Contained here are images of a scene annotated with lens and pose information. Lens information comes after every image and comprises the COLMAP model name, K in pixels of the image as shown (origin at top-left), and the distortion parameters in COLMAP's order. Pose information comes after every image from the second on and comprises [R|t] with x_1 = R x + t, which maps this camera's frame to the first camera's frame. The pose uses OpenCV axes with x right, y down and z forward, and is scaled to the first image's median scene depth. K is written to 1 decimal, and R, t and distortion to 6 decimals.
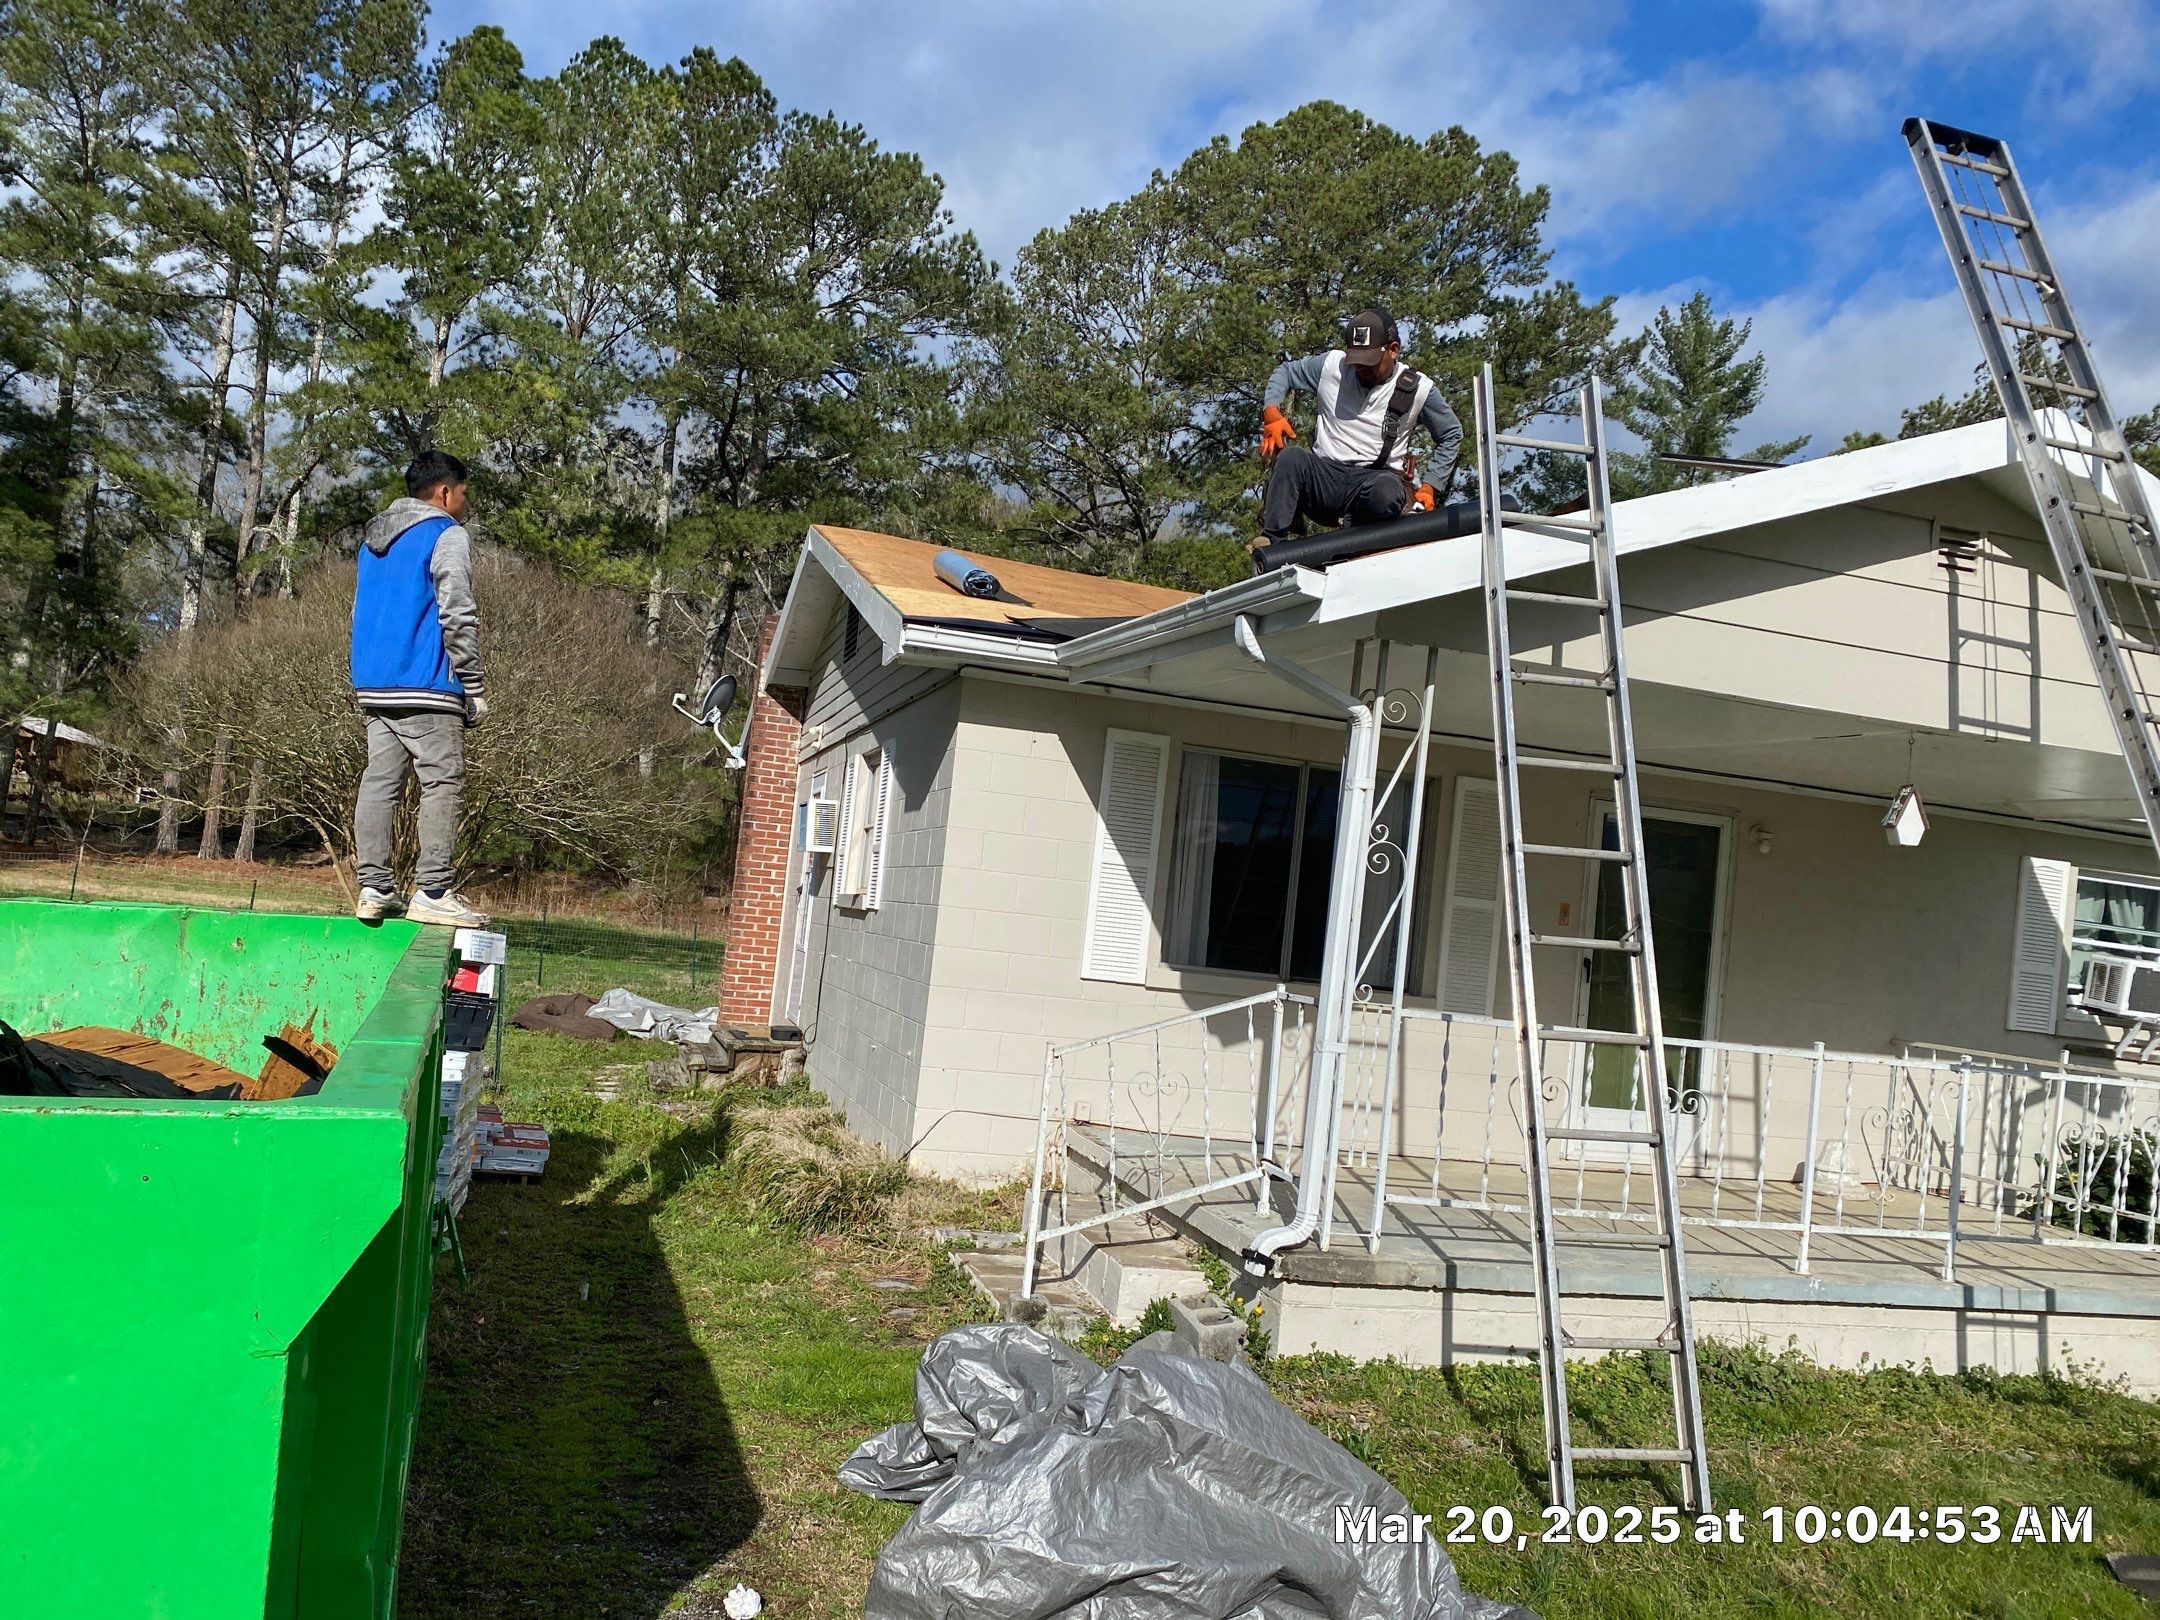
lens RADIAL K [[1598.4, 0, 1066.9], [0, 1598.4, 839.9], [0, 0, 1]] dist [0.065092, -0.081507]
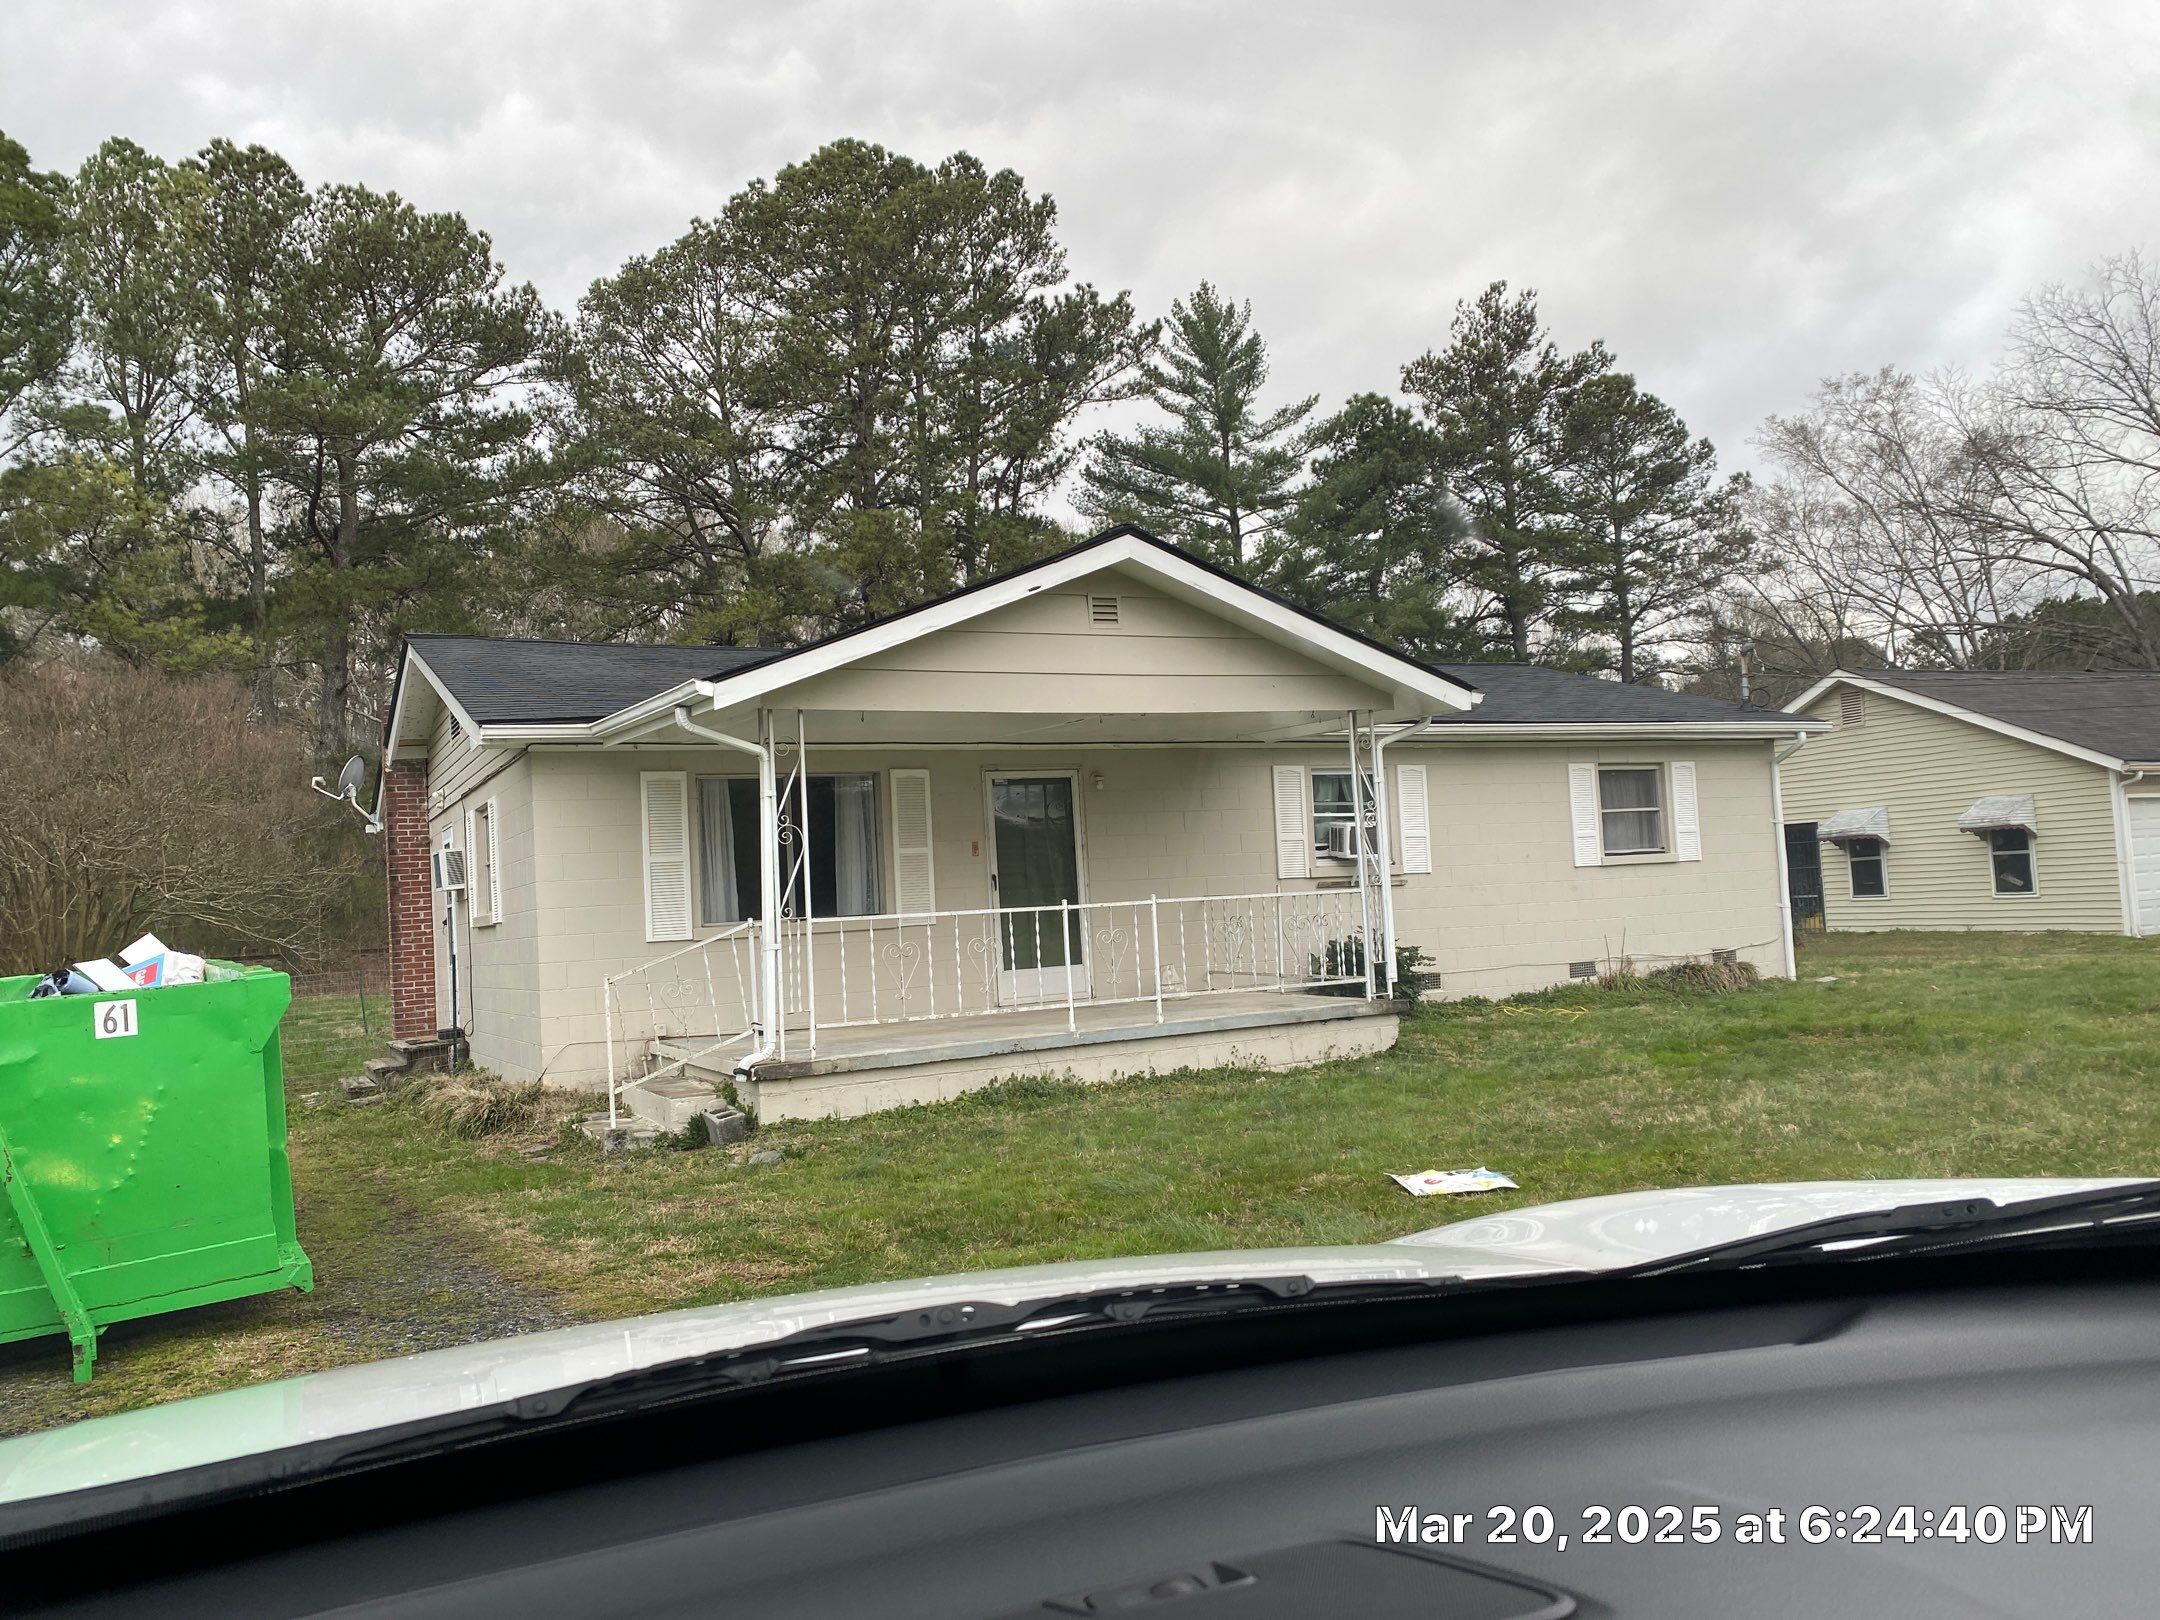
lens RADIAL K [[1598.4, 0, 1066.9], [0, 1598.4, 839.9], [0, 0, 1]] dist [0.065092, -0.081507]
pose [[0.968764, -0.151765, 0.196123, 0.020064], [0.149398, 0.988411, 0.026896, 0.002077], [-0.197932, 0.003245, 0.980210, -0.099401]]
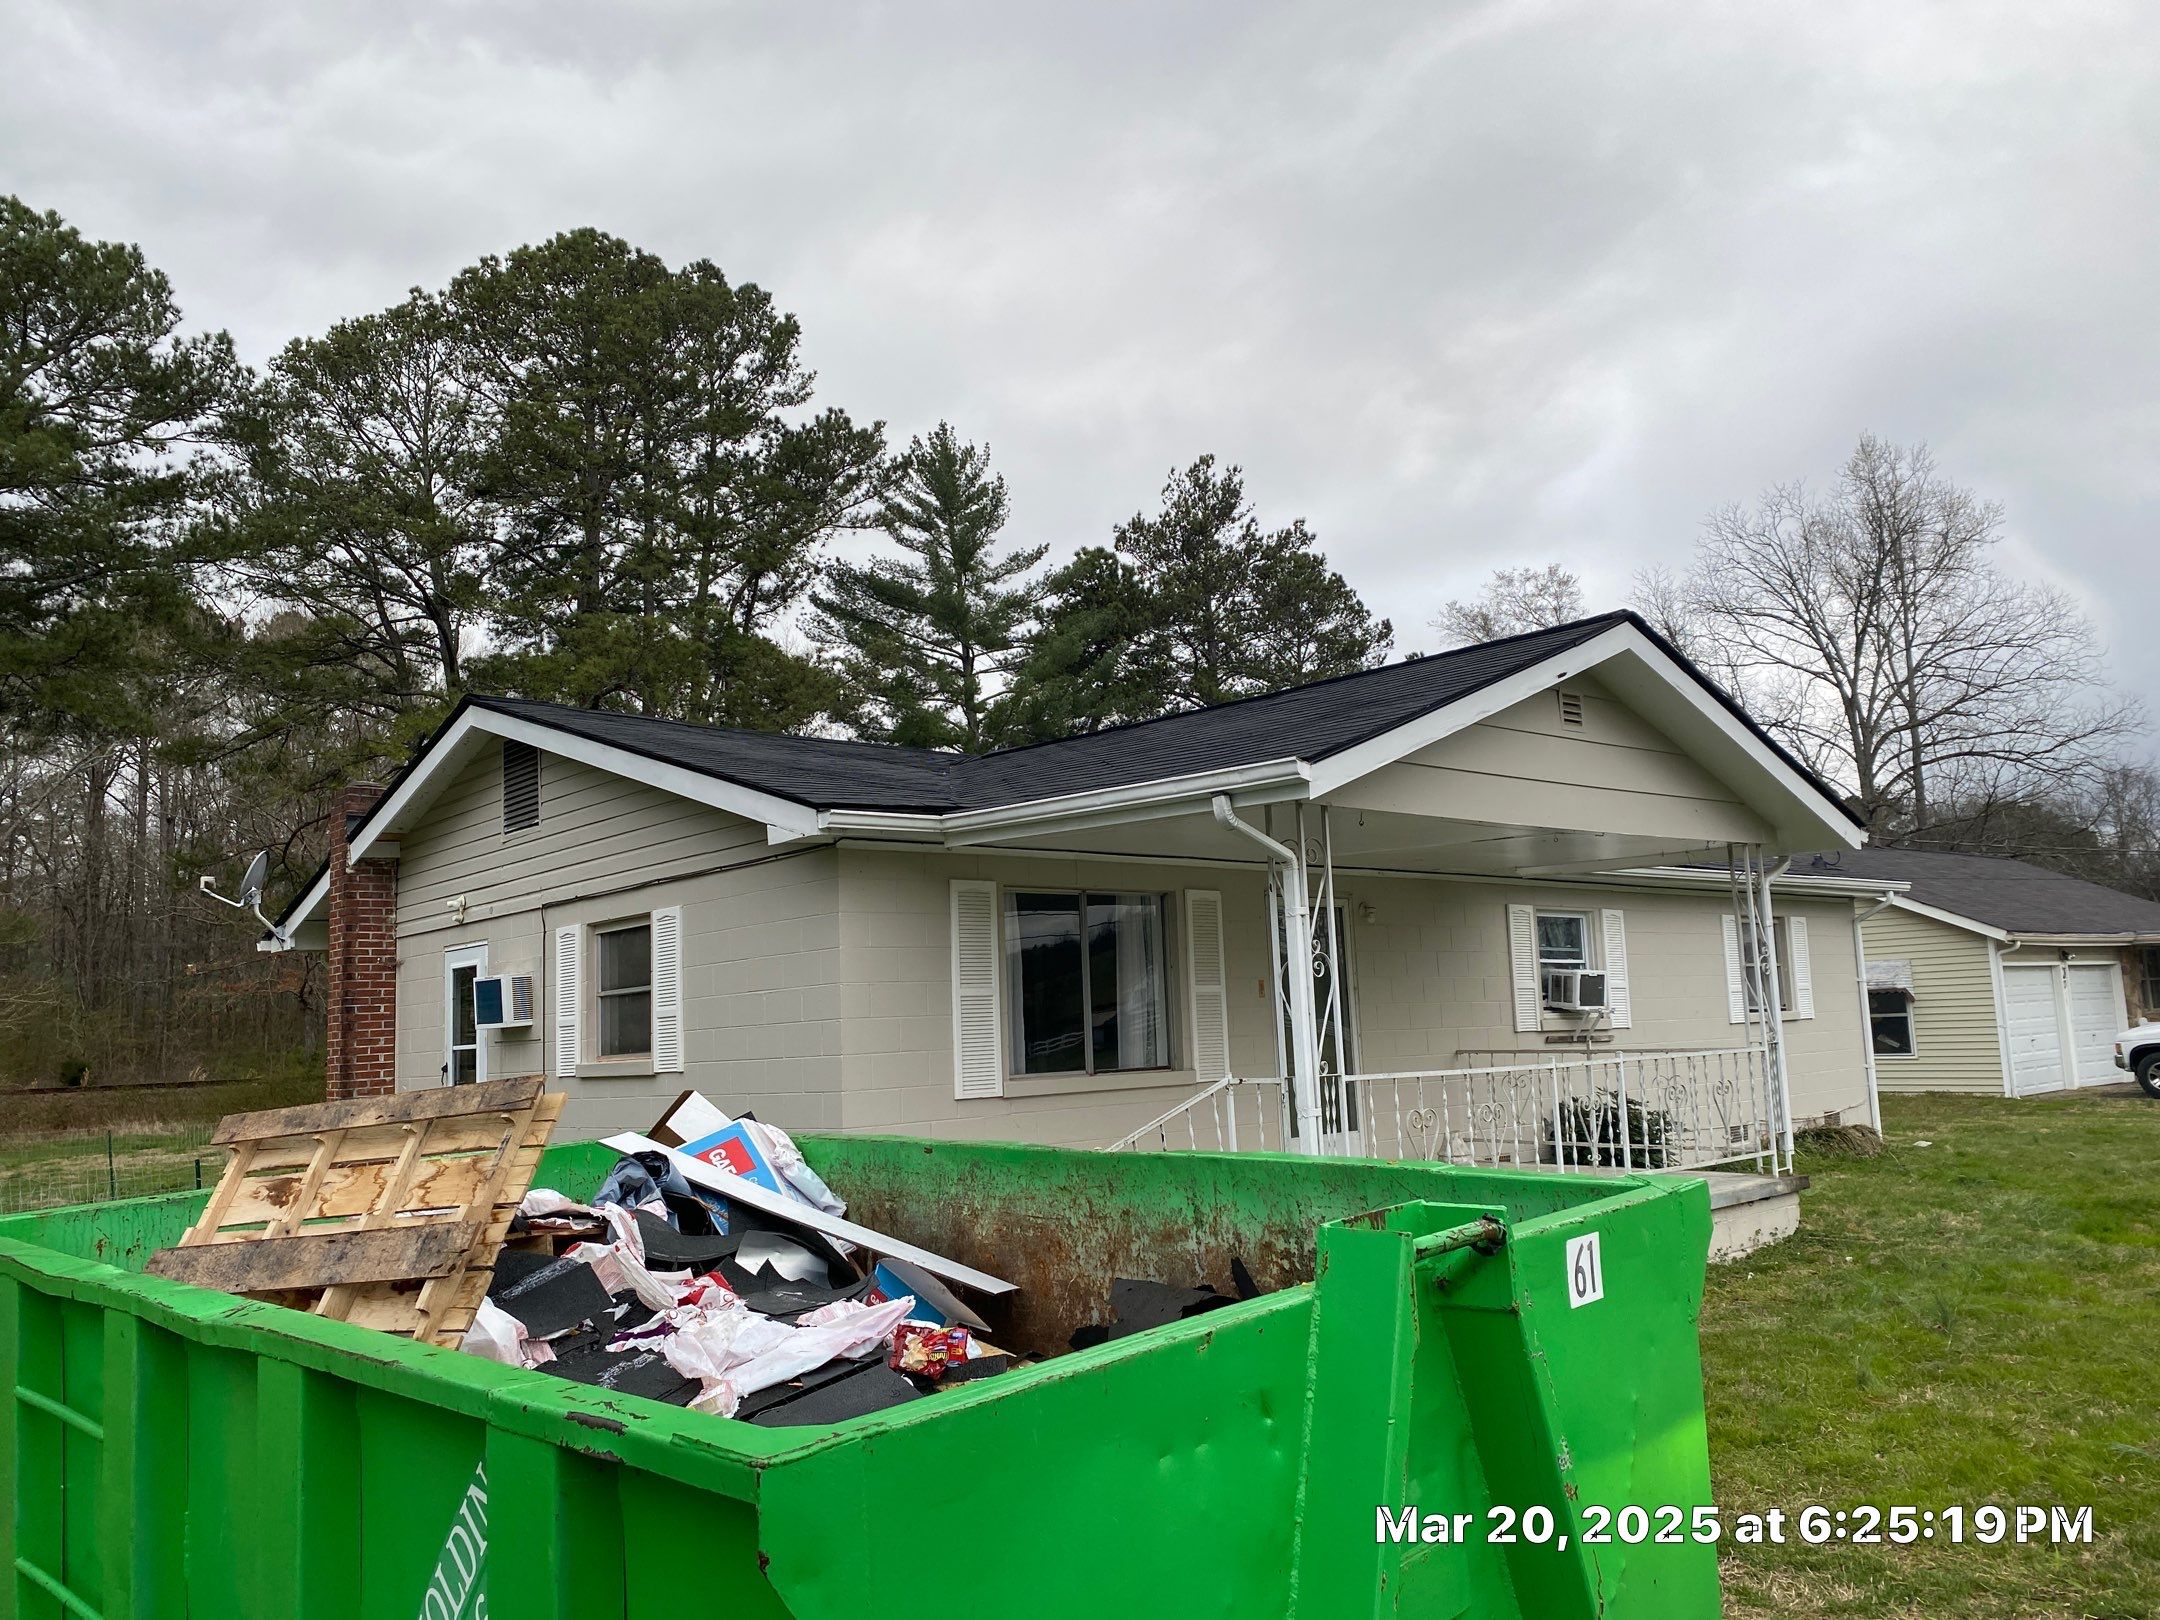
lens RADIAL K [[1598.4, 0, 1066.9], [0, 1598.4, 839.9], [0, 0, 1]] dist [0.065092, -0.081507]
pose [[0.888066, -0.089702, 0.450880, -0.079892], [0.114720, 0.992992, -0.028401, -0.010857], [-0.445172, 0.076947, 0.892133, -0.012577]]
